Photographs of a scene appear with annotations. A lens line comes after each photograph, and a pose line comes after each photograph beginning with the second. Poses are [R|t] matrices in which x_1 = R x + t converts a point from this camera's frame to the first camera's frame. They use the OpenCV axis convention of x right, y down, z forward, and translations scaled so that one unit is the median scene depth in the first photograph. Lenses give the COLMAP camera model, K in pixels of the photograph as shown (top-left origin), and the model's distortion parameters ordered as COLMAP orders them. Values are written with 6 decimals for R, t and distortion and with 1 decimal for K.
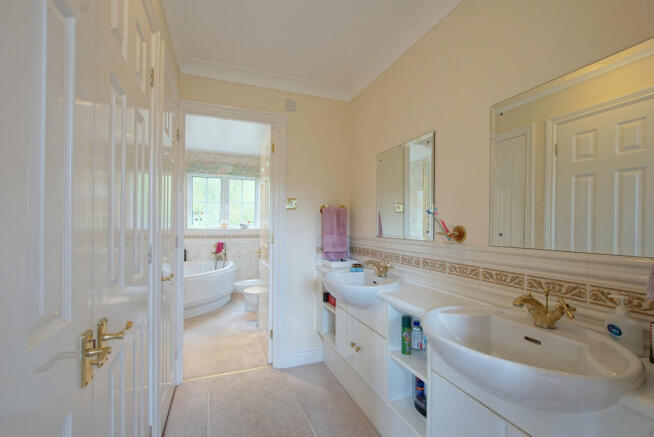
lens RADIAL K [[294.5, 0, 325.1], [0, 294.5, 224.2], [0, 0, 1]] dist [-0.012450, 0.000374]
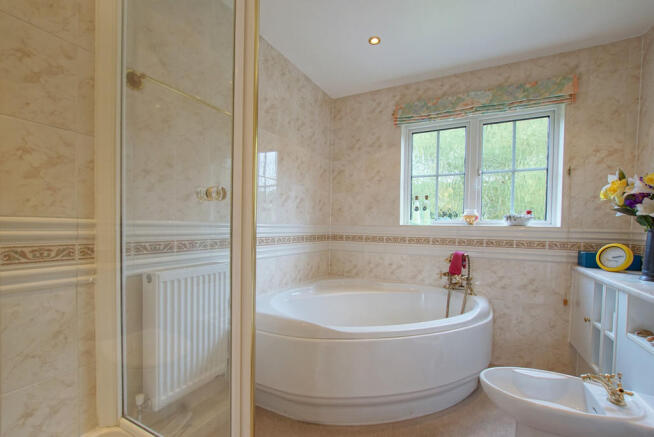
lens RADIAL K [[294.5, 0, 311.9], [0, 294.5, 229.2], [0, 0, 1]] dist [-0.012450, 0.000374]
pose [[0.630336, 0.024380, -0.775940, -0.132318], [-0.004313, 0.999601, 0.027904, 0.008167], [0.776311, -0.014243, 0.630190, 0.497498]]
